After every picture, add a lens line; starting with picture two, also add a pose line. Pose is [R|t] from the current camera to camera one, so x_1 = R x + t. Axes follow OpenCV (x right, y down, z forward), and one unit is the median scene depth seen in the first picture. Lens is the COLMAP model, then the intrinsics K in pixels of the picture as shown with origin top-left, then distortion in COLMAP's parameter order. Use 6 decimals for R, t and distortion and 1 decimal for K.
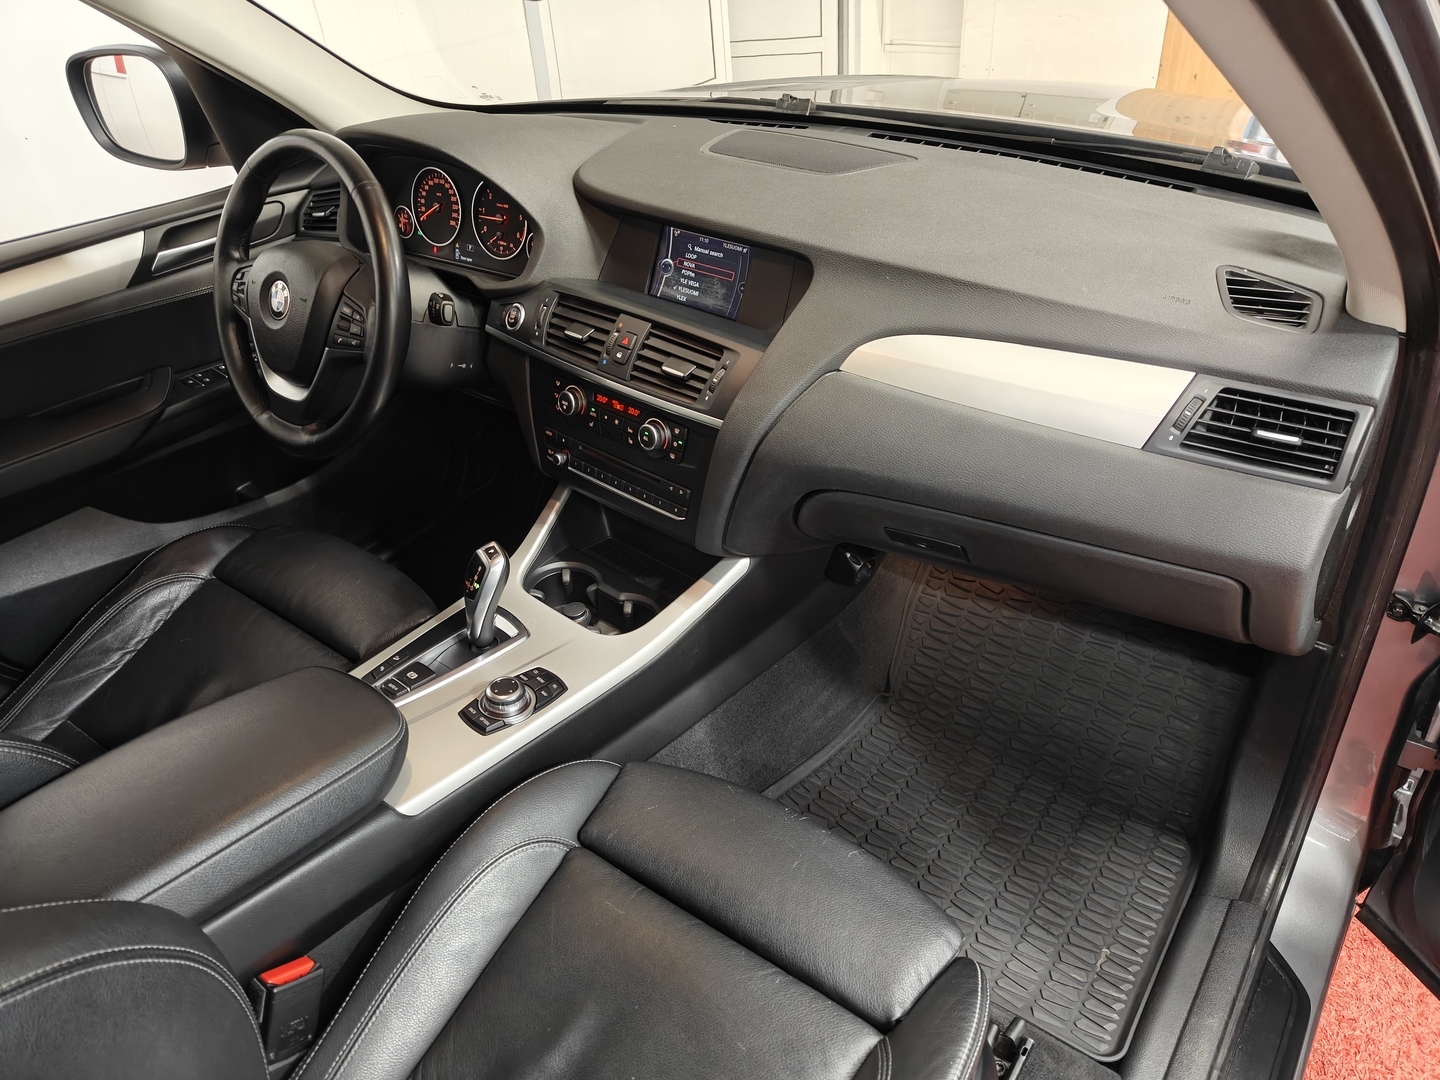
lens RADIAL K [[975.9, 0, 722.0], [0, 975.9, 501.3], [0, 0, 1]] dist [0.002338, 0.001733]
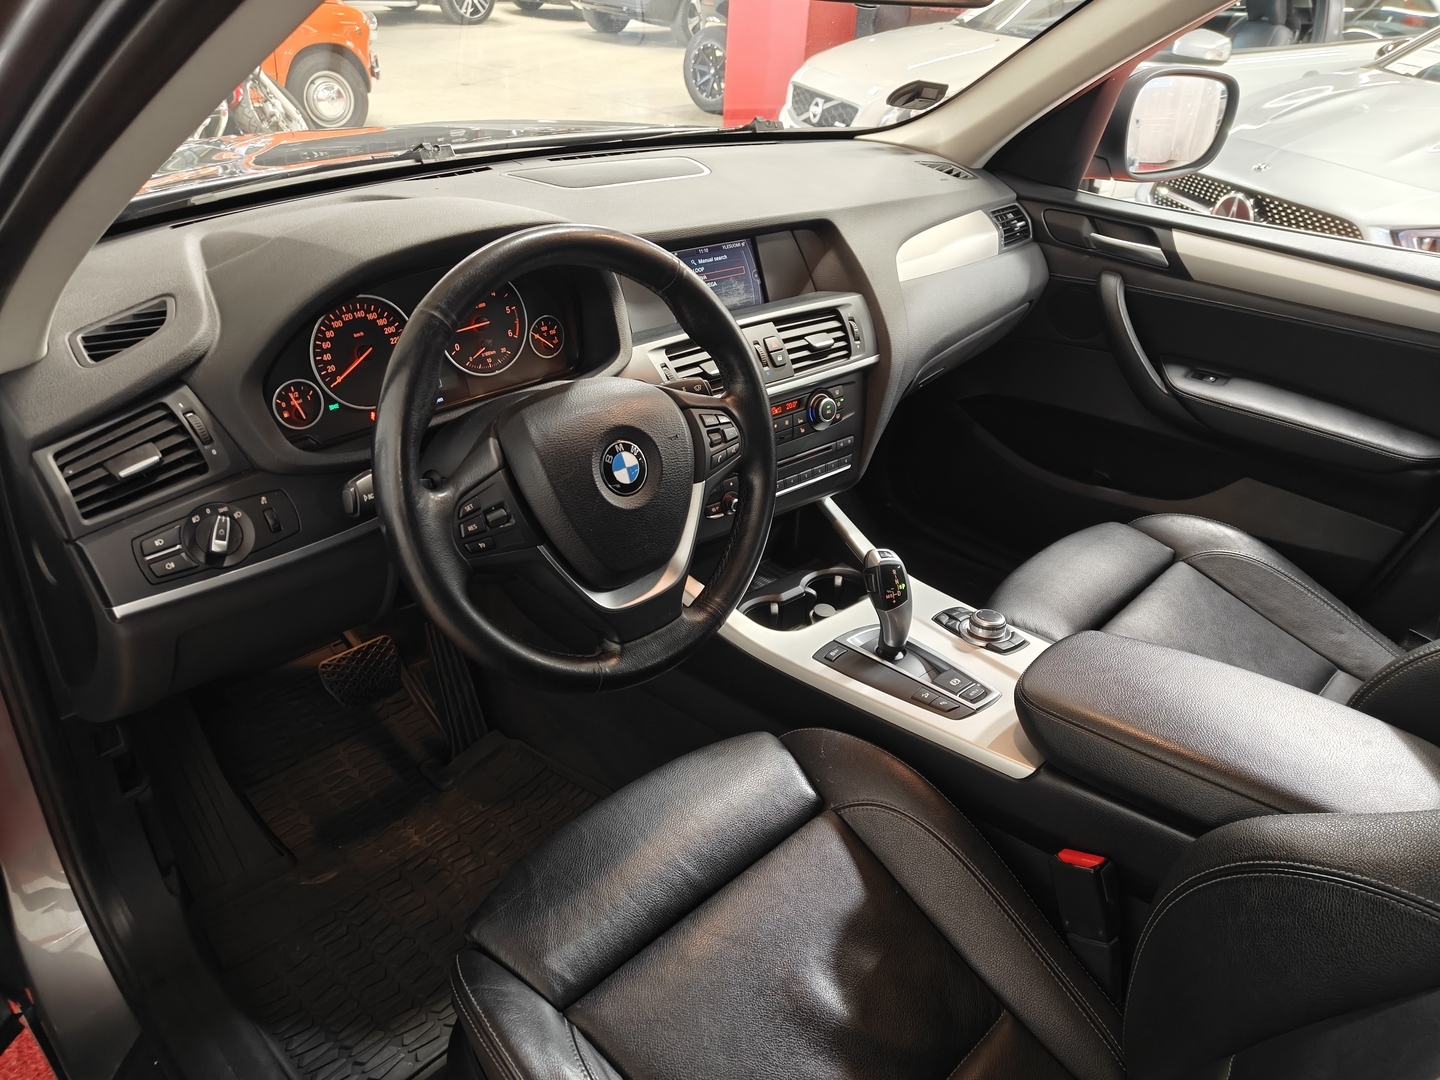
lens RADIAL K [[1010.9, 0, 698.4], [0, 1010.9, 543.7], [0, 0, 1]] dist [0.001832, -0.000284]
pose [[0.163002, -0.464446, 0.870471, -1.108322], [0.494046, 0.802113, 0.335459, -0.380265], [-0.854019, 0.375373, 0.360204, 0.724759]]
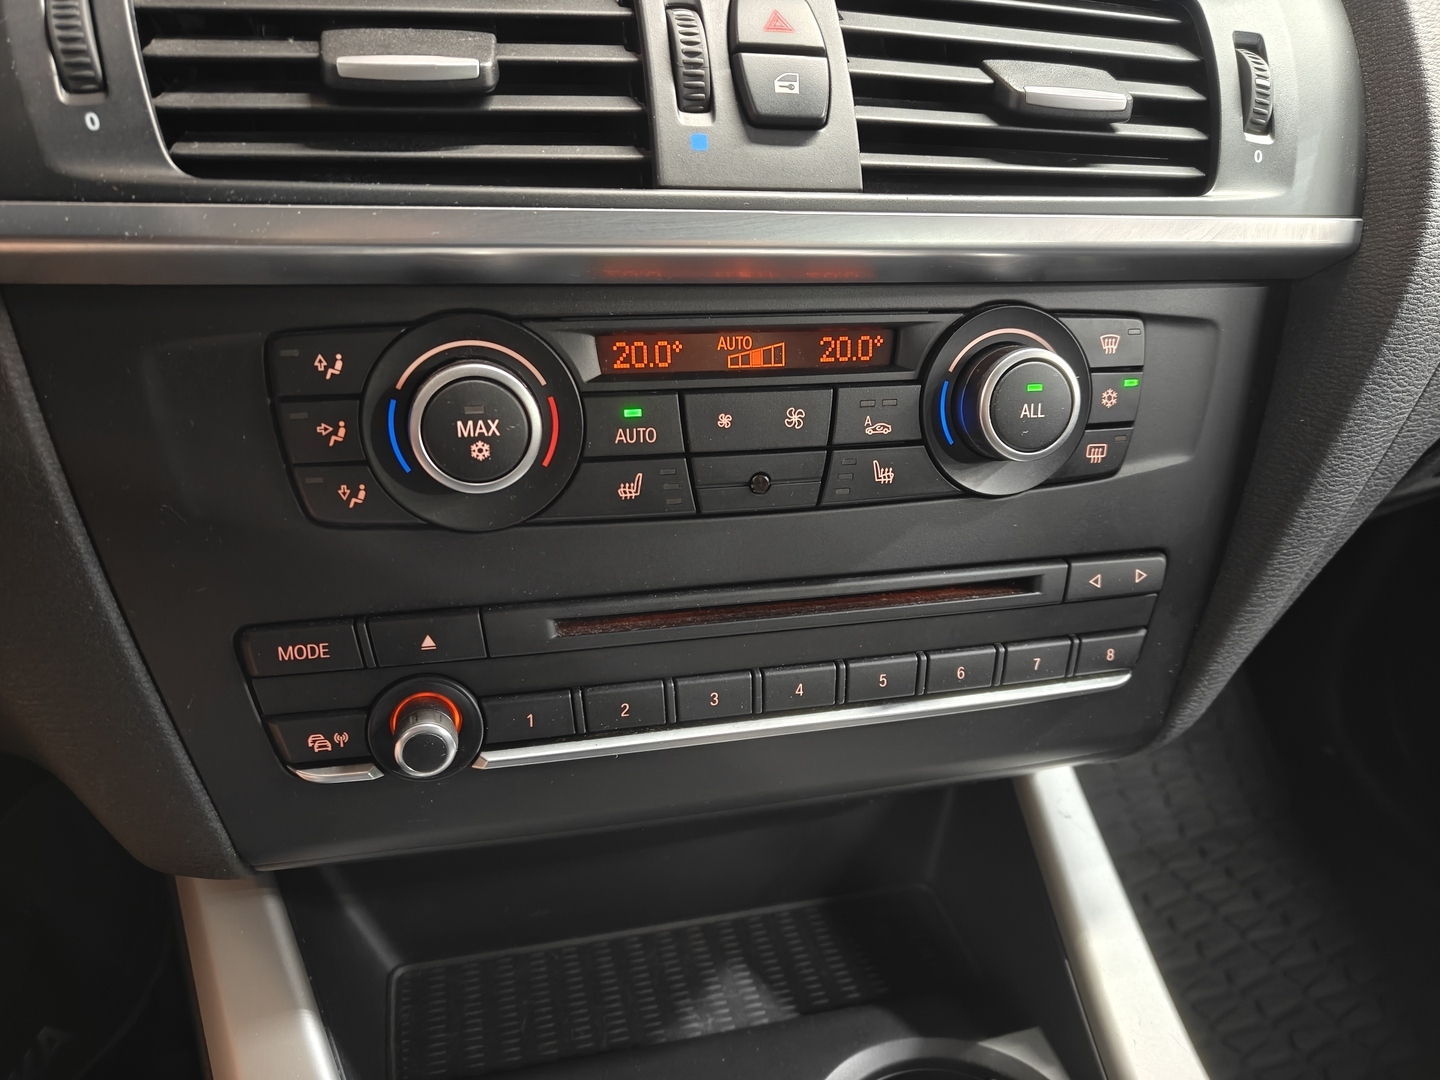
lens RADIAL K [[1027.1, 0, 722.2], [0, 1027.1, 541.7], [0, 0, 1]] dist [0.003593, -0.000883]
pose [[0.555093, -0.314040, 0.770228, -0.300330], [0.383243, 0.918406, 0.098257, -0.083213], [-0.738239, 0.240642, 0.630155, 0.855916]]
